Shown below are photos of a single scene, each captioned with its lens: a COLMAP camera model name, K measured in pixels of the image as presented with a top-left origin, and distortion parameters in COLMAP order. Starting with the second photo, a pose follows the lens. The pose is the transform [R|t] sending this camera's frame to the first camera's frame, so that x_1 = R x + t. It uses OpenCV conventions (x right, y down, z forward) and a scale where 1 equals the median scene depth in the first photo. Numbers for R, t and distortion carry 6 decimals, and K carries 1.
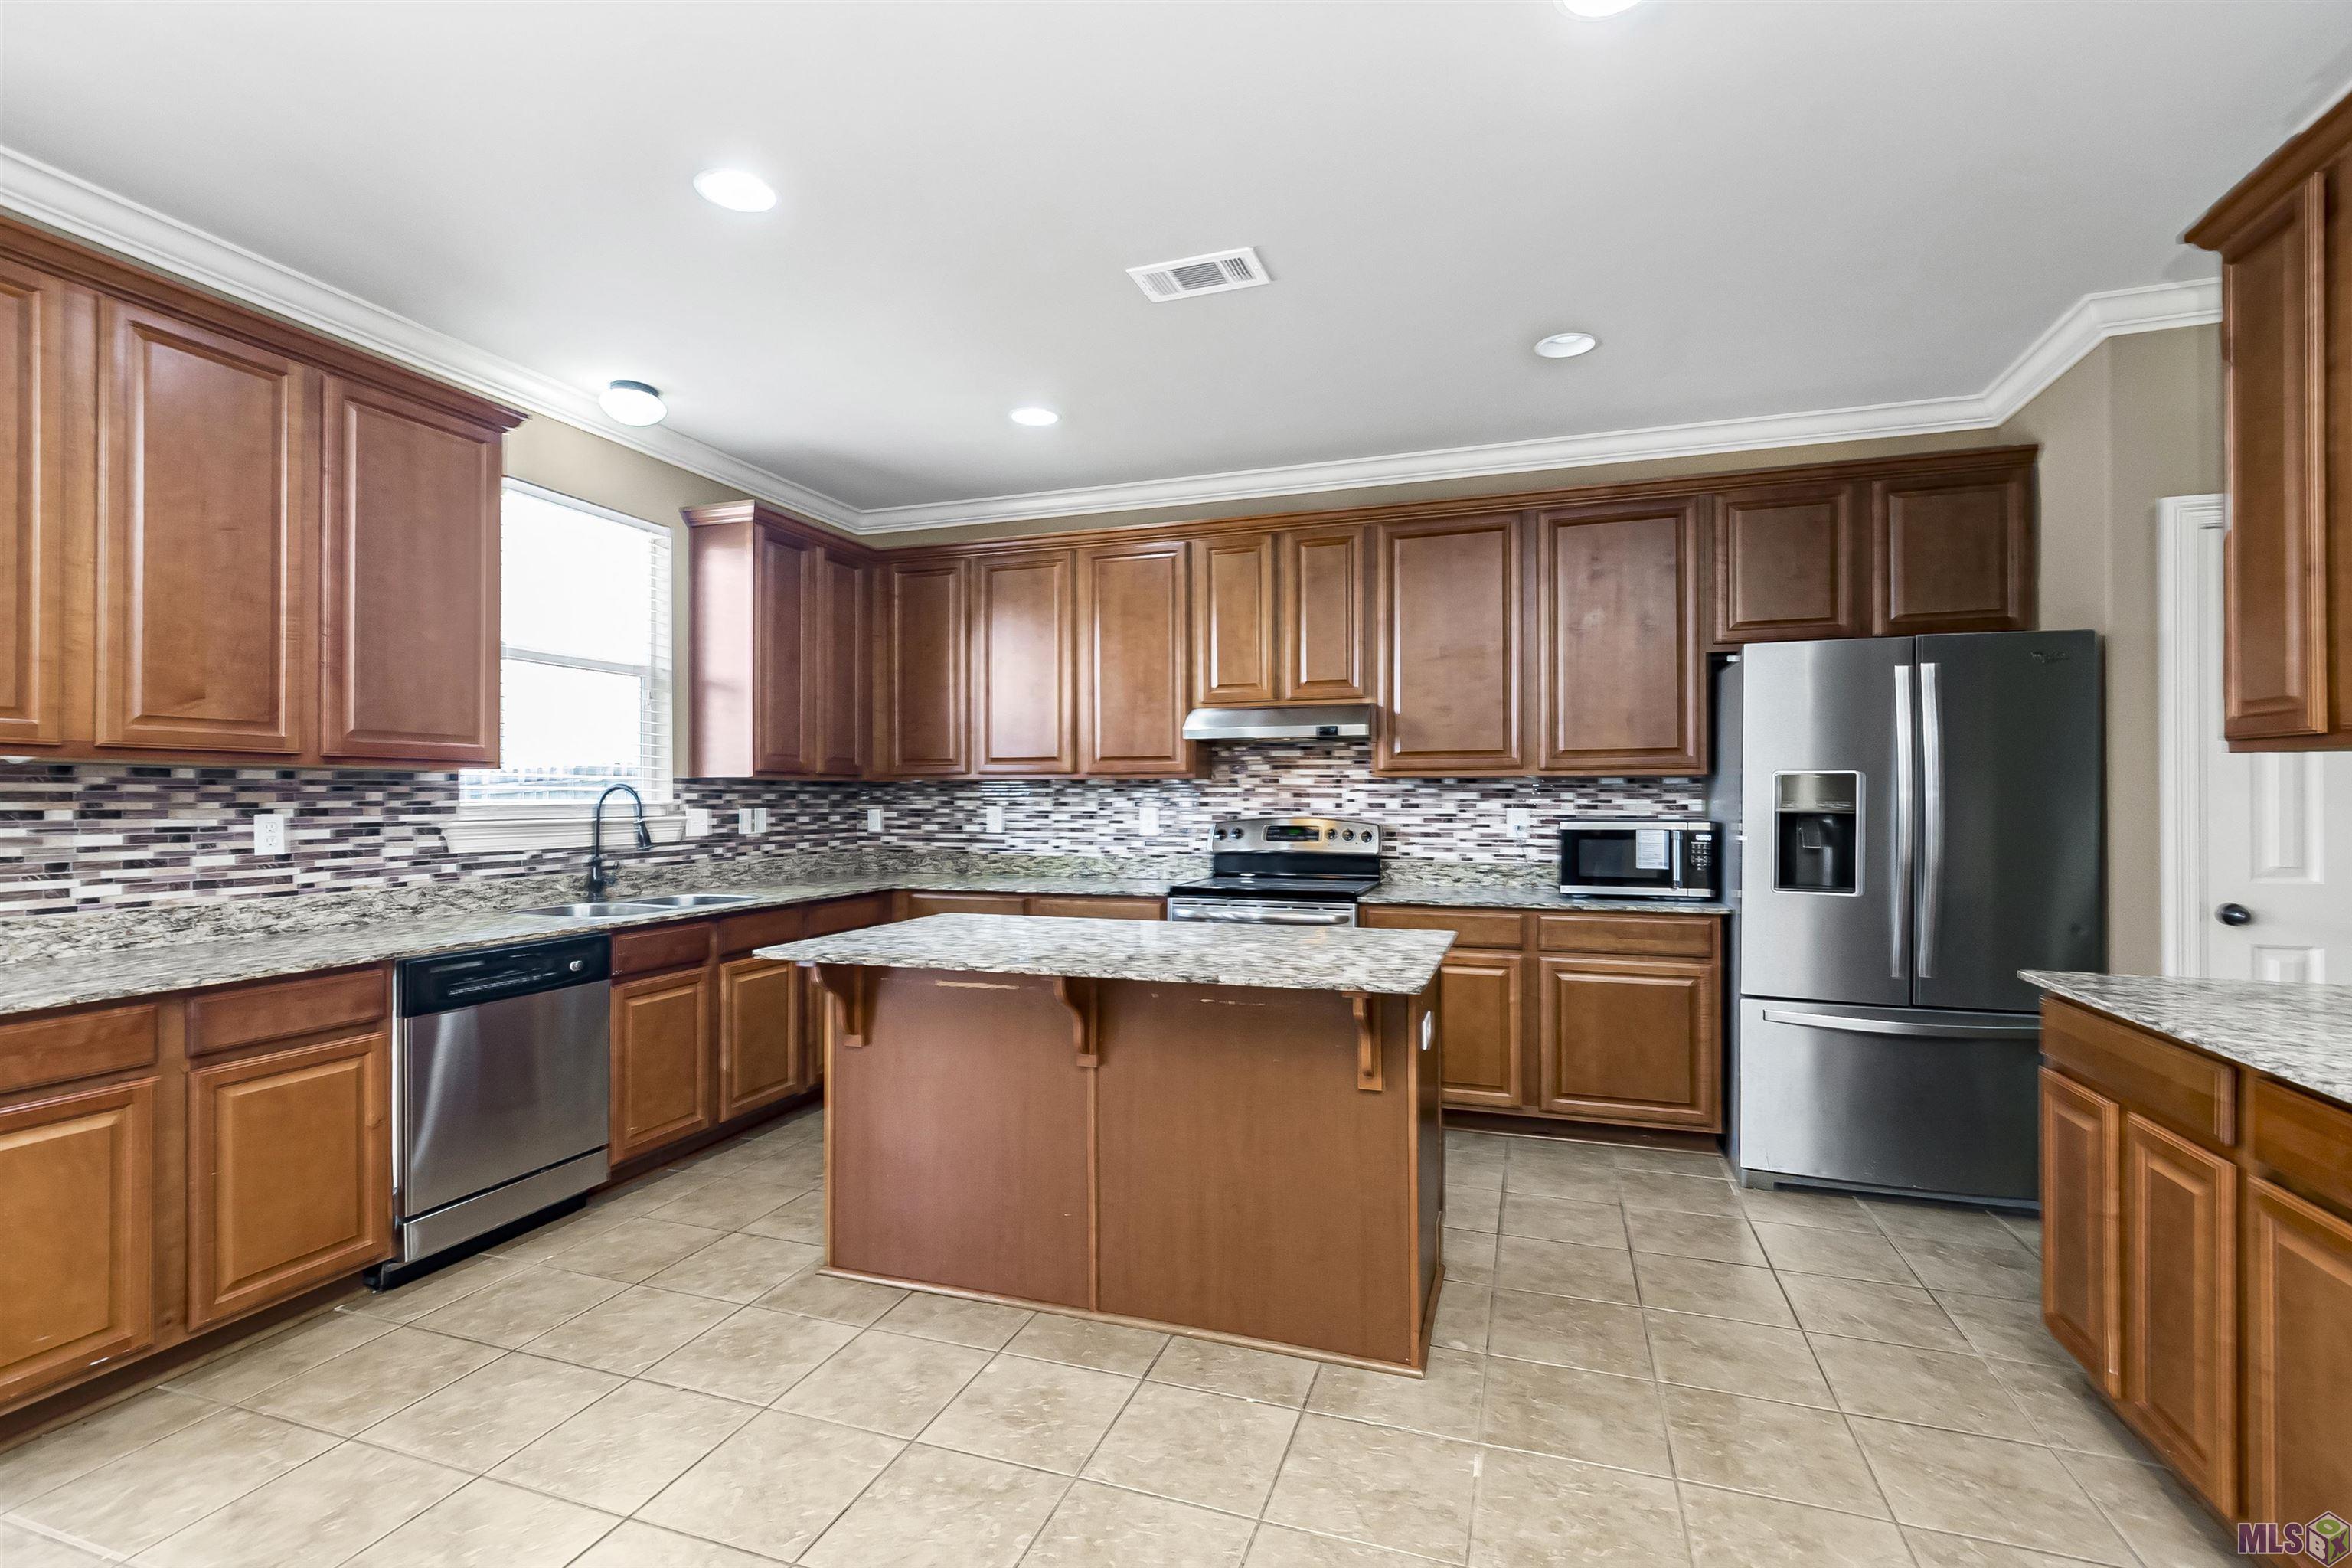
lens RADIAL K [[1063.7, 0, 1200.3], [0, 1063.7, 819.2], [0, 0, 1]] dist [-0.002157, -0.000579]
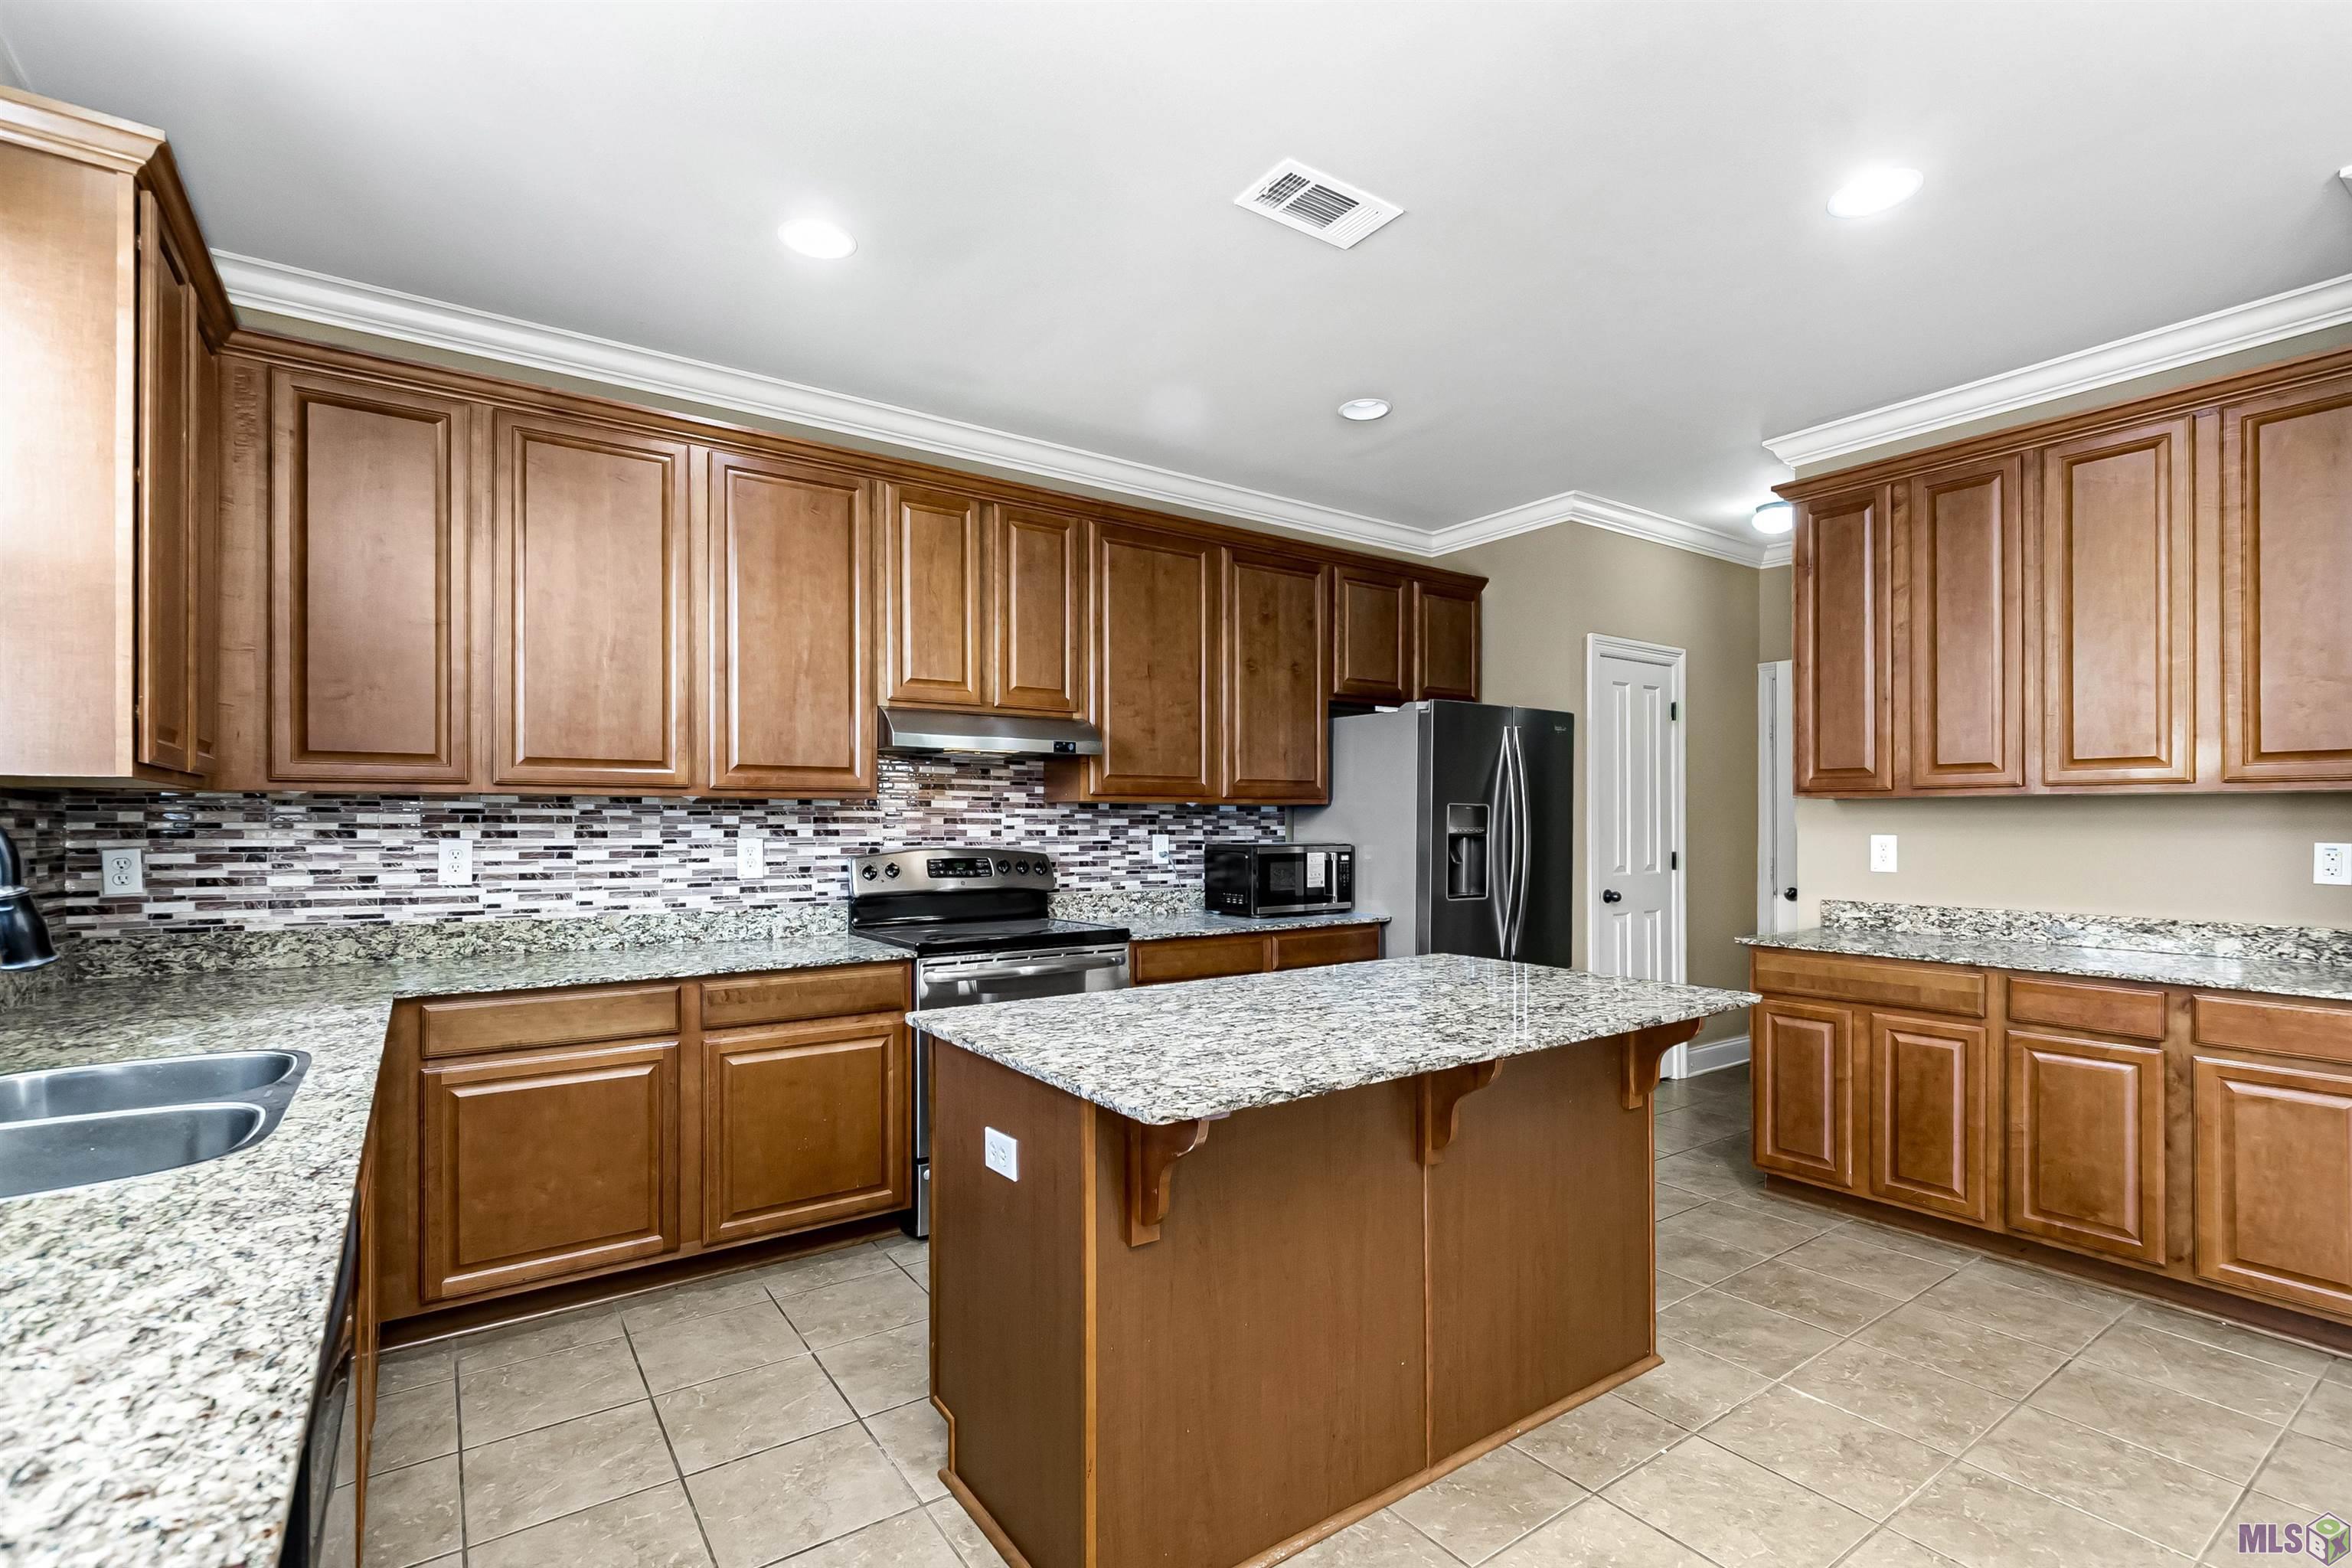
lens RADIAL K [[1063.7, 0, 1200.3], [0, 1063.7, 819.2], [0, 0, 1]] dist [-0.002157, -0.000579]
pose [[0.587085, 0.002463, 0.809521, -0.474371], [0.016201, 0.999759, -0.014791, -0.008996], [-0.809363, 0.021798, 0.586904, 0.369331]]
